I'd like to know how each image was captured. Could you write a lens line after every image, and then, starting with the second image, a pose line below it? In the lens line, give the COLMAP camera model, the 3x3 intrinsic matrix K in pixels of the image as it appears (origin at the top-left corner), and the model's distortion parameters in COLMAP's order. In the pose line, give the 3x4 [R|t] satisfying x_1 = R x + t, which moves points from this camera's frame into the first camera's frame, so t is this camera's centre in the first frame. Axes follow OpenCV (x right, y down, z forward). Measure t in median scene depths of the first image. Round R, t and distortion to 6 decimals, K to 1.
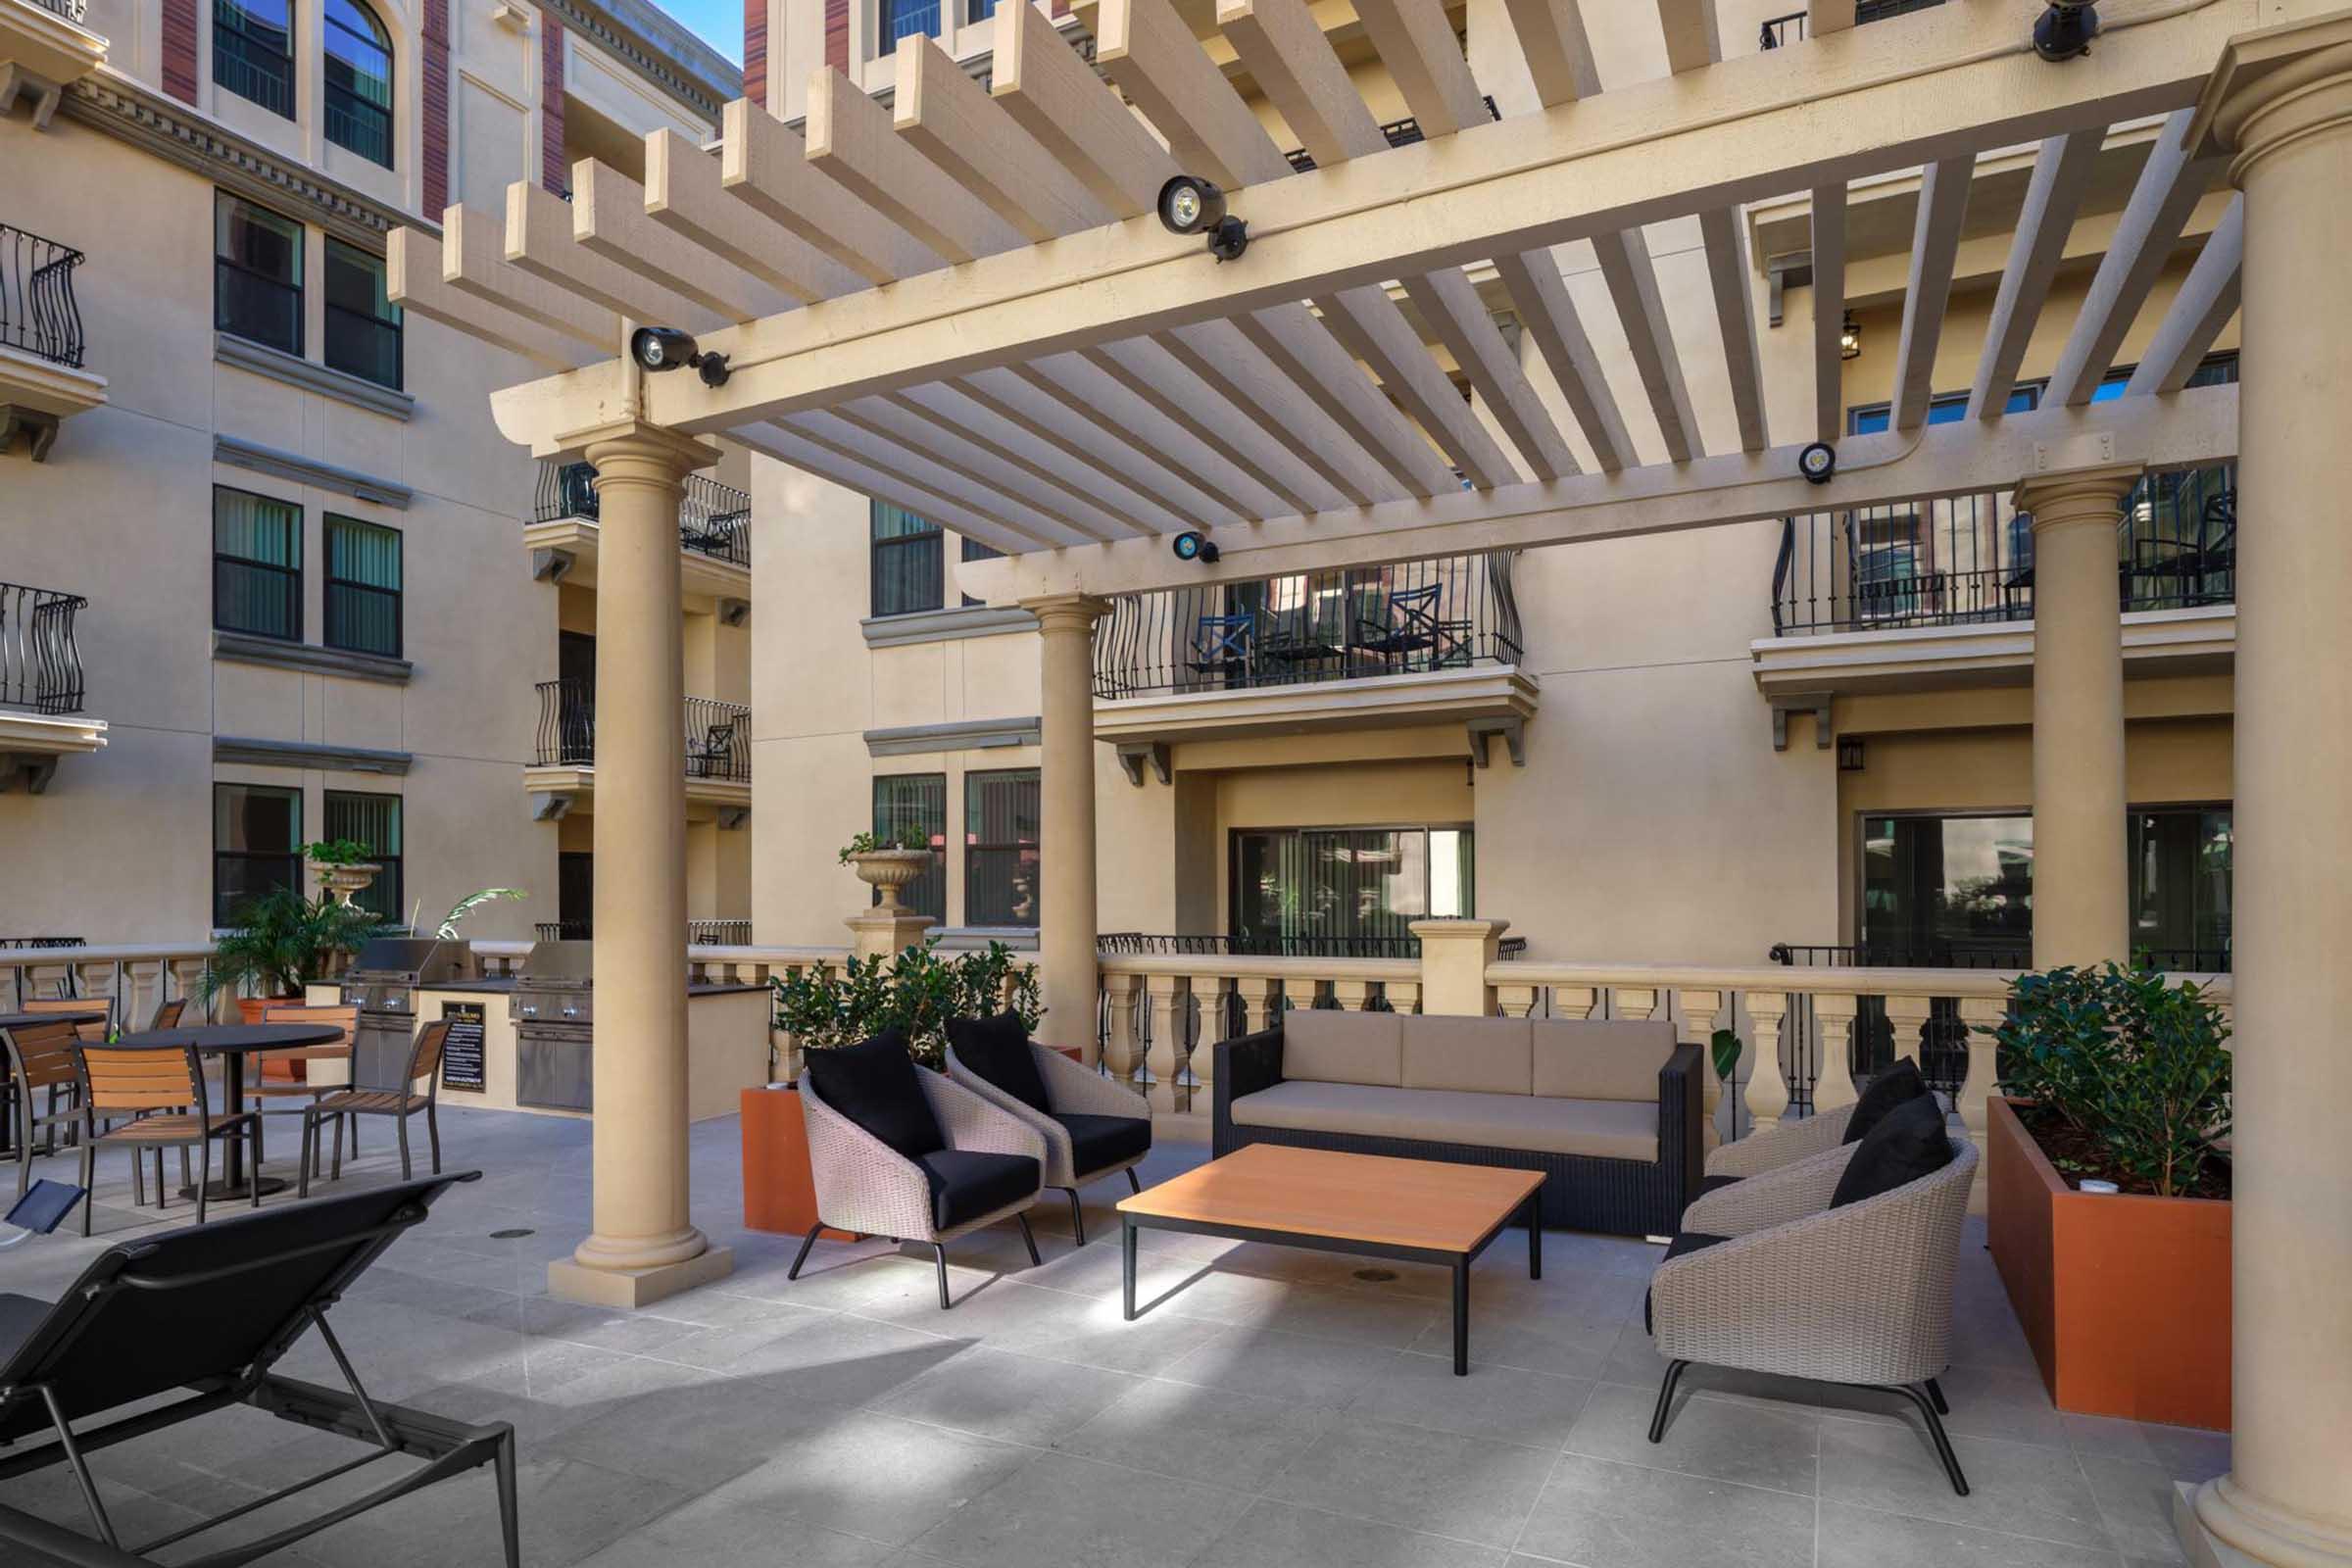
lens RADIAL K [[1309.4, 0, 1183.1], [0, 1309.4, 885.8], [0, 0, 1]] dist [-0.005643, -0.004265]
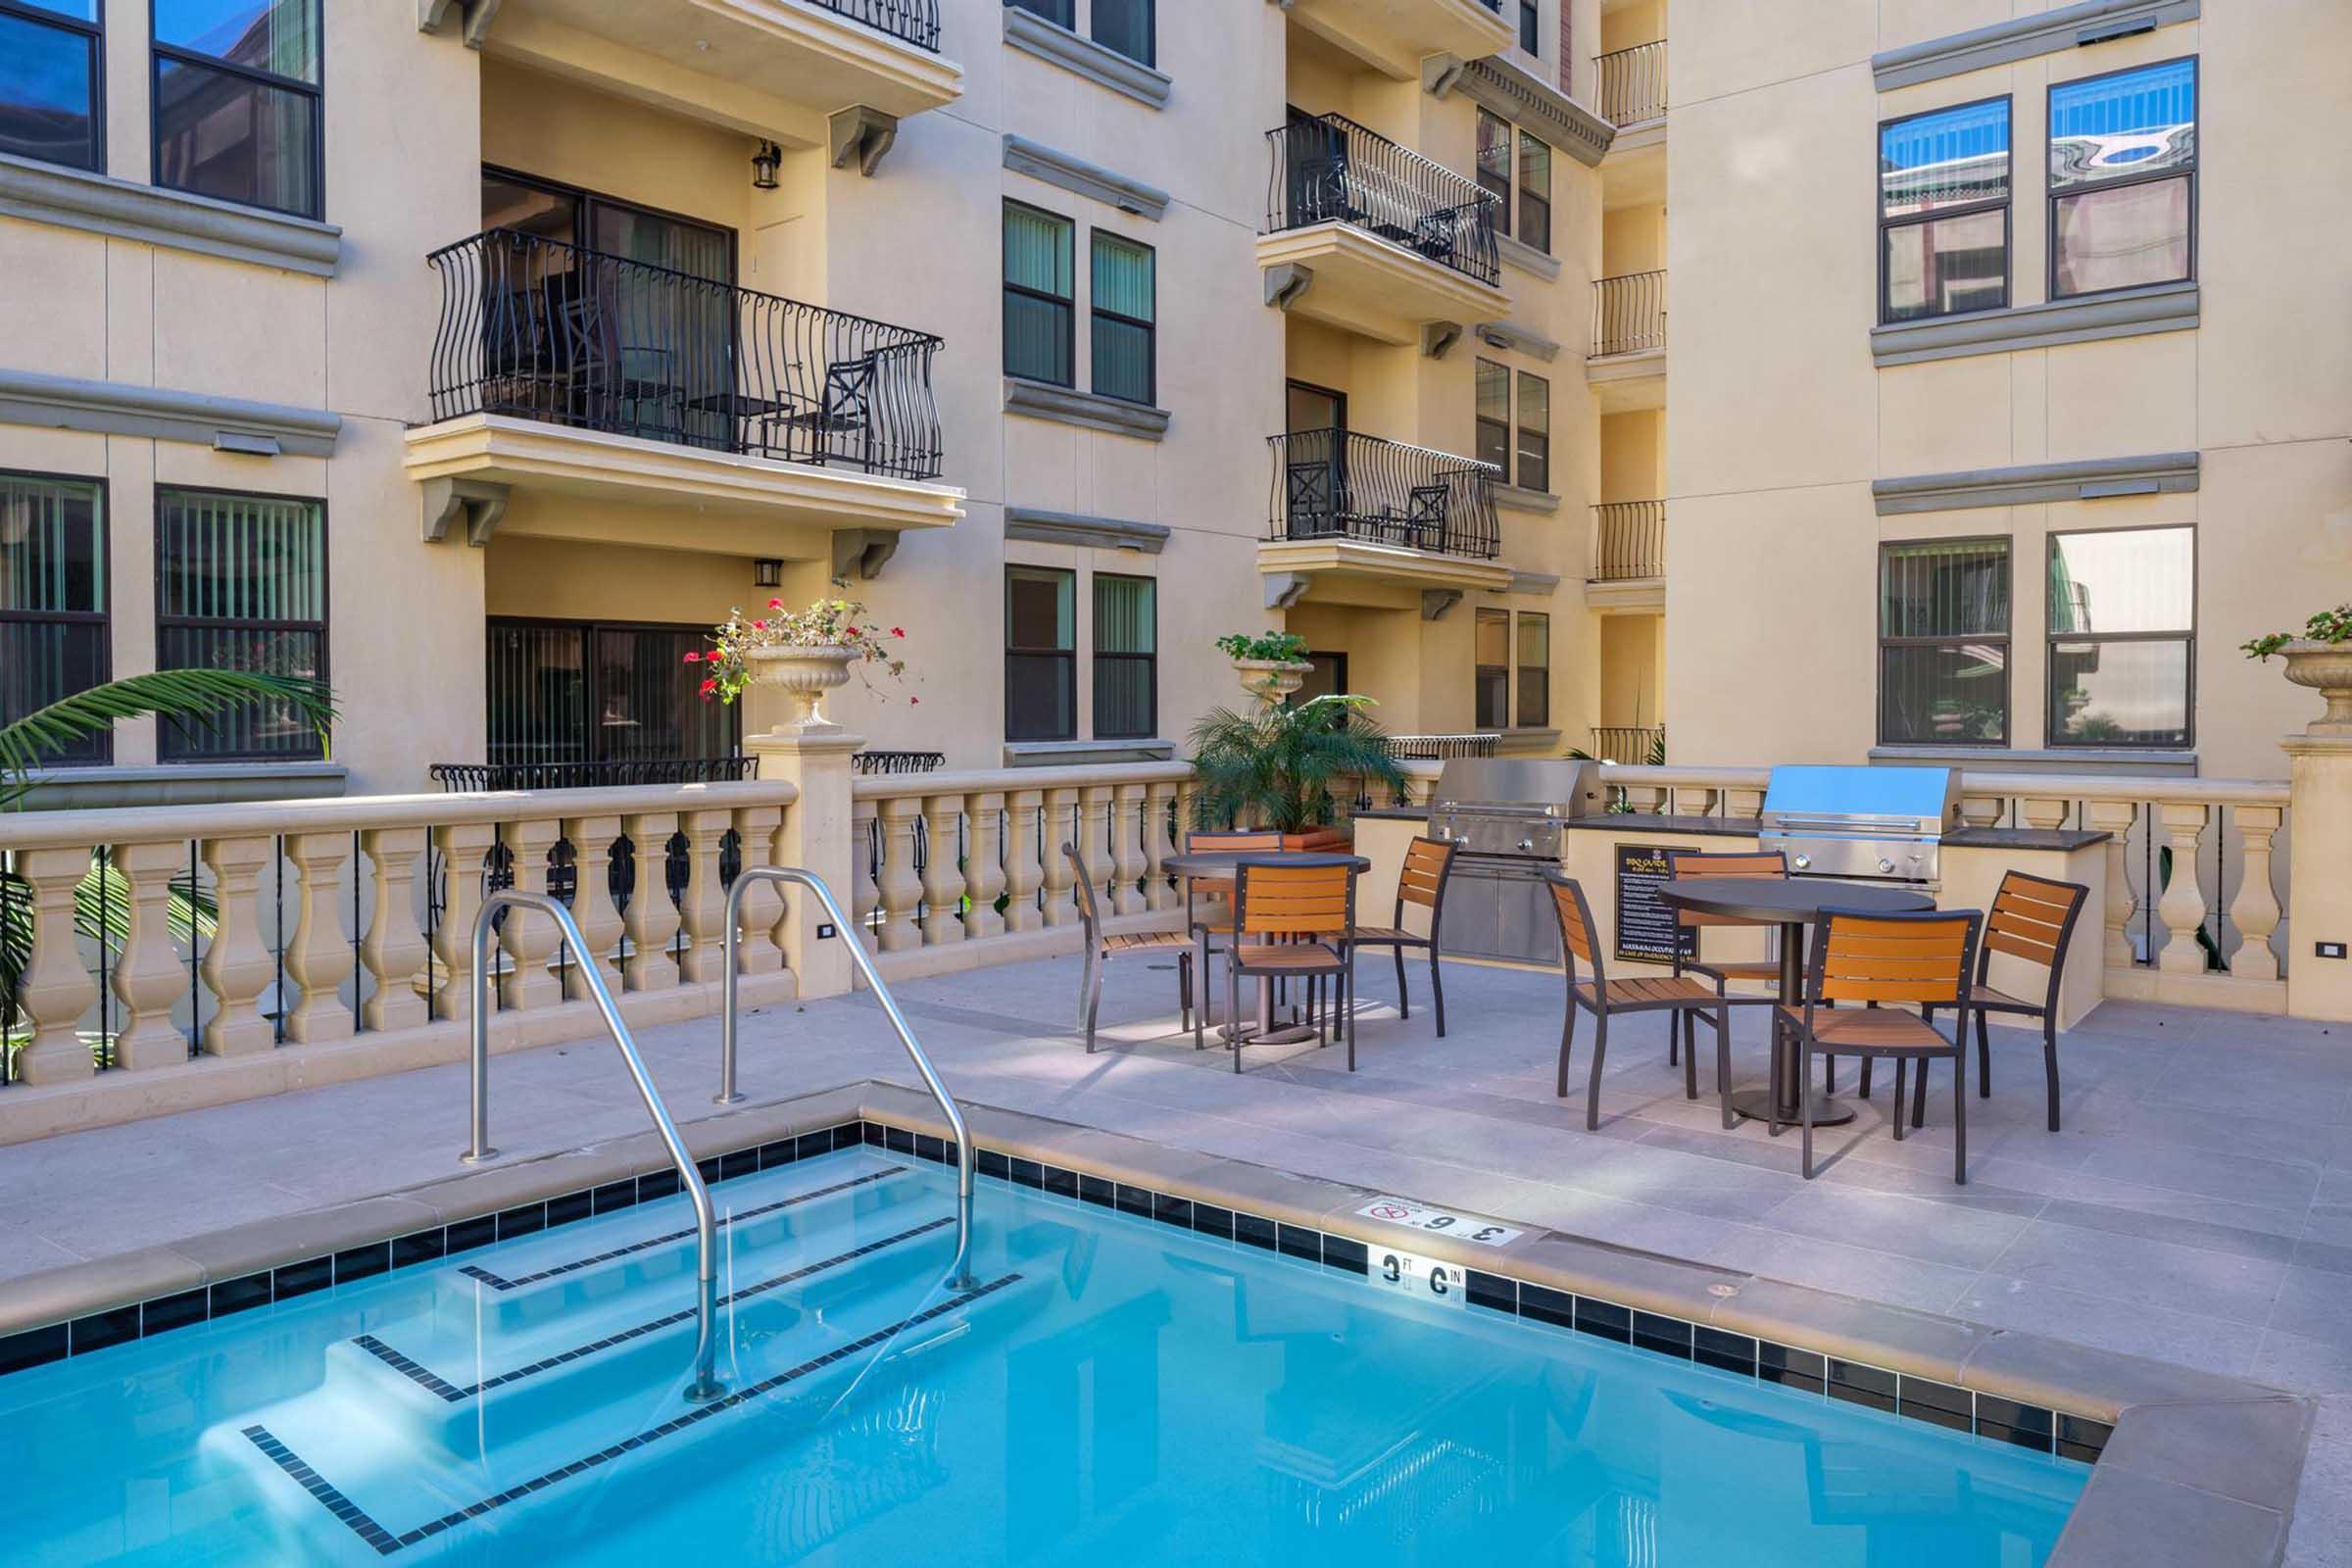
lens RADIAL K [[1637.0, 0, 1180.2], [0, 1637.0, 717.1], [0, 0, 1]] dist [-0.003069, -0.000566]
pose [[0.977415, 0.005048, -0.211270, -0.482178], [-0.001890, 0.999883, 0.015147, 0.001476], [0.211322, -0.014406, 0.977310, 0.022759]]
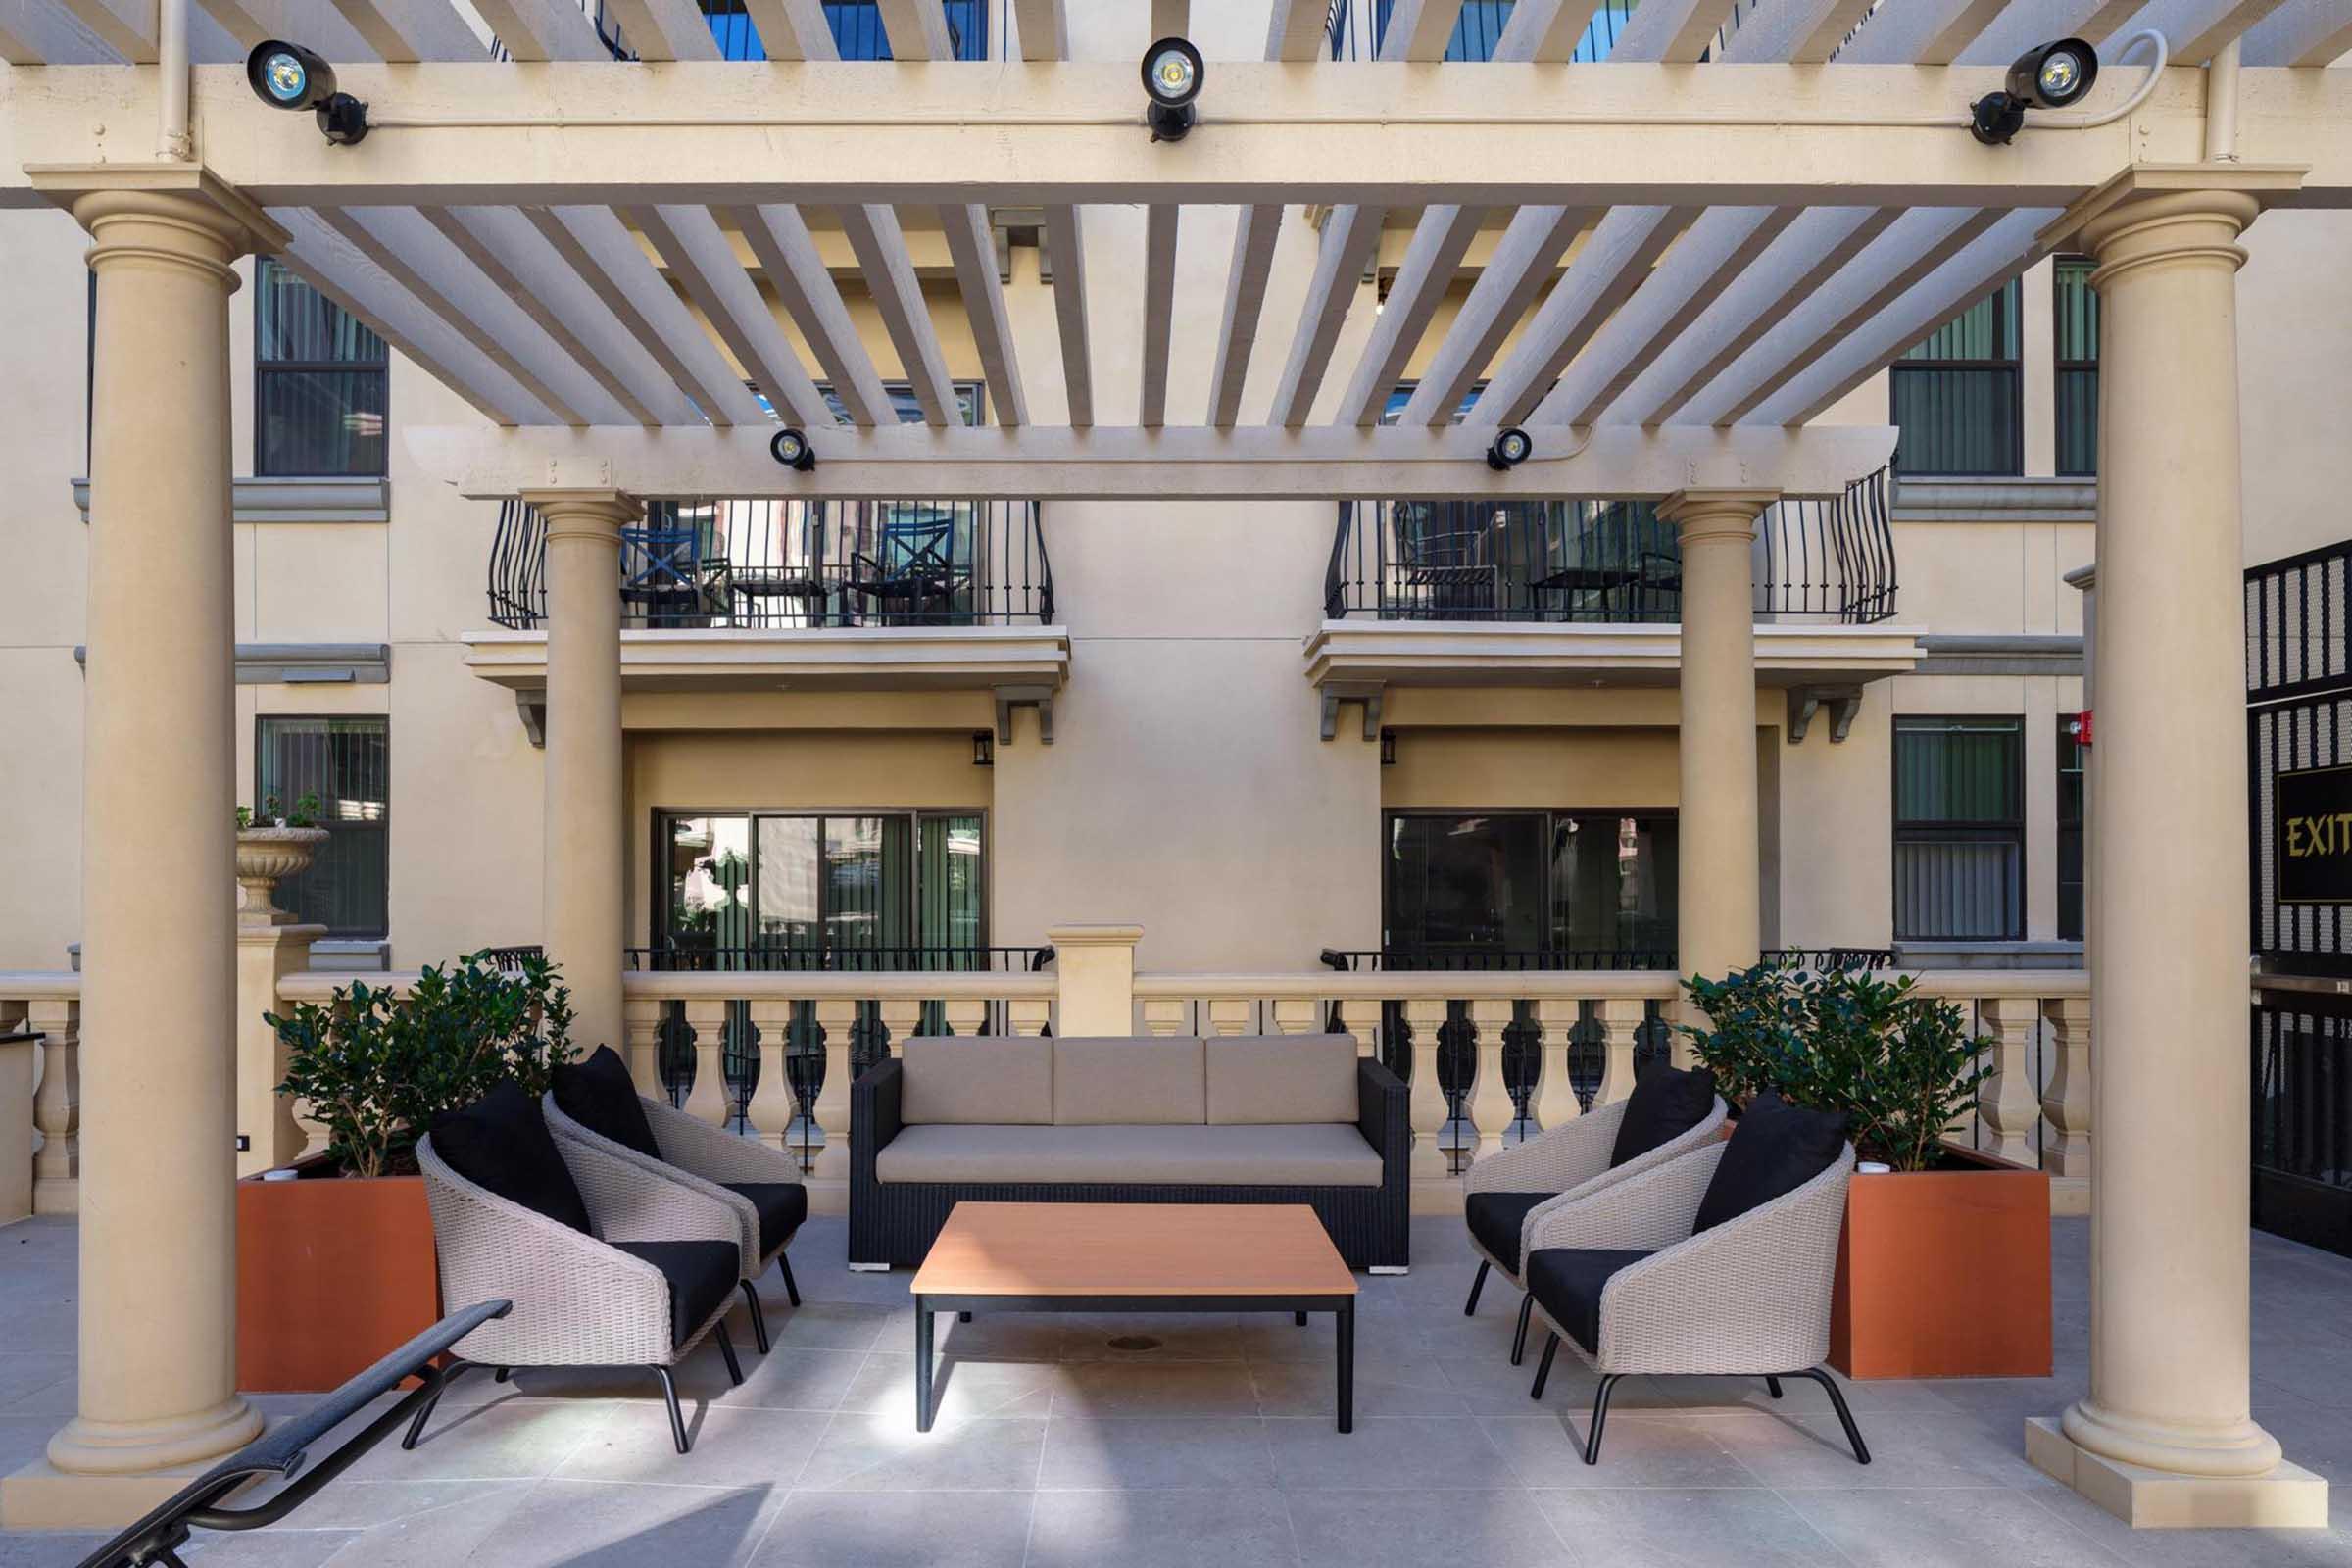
lens RADIAL K [[1612.9, 0, 1124.8], [0, 1612.9, 888.4], [0, 0, 1]] dist [-0.001797, -0.000973]
pose [[0.897945, 0.003426, 0.440093, -0.139690], [-0.005460, 0.999979, 0.003356, -0.000990], [-0.440073, -0.005417, 0.897946, 0.025989]]
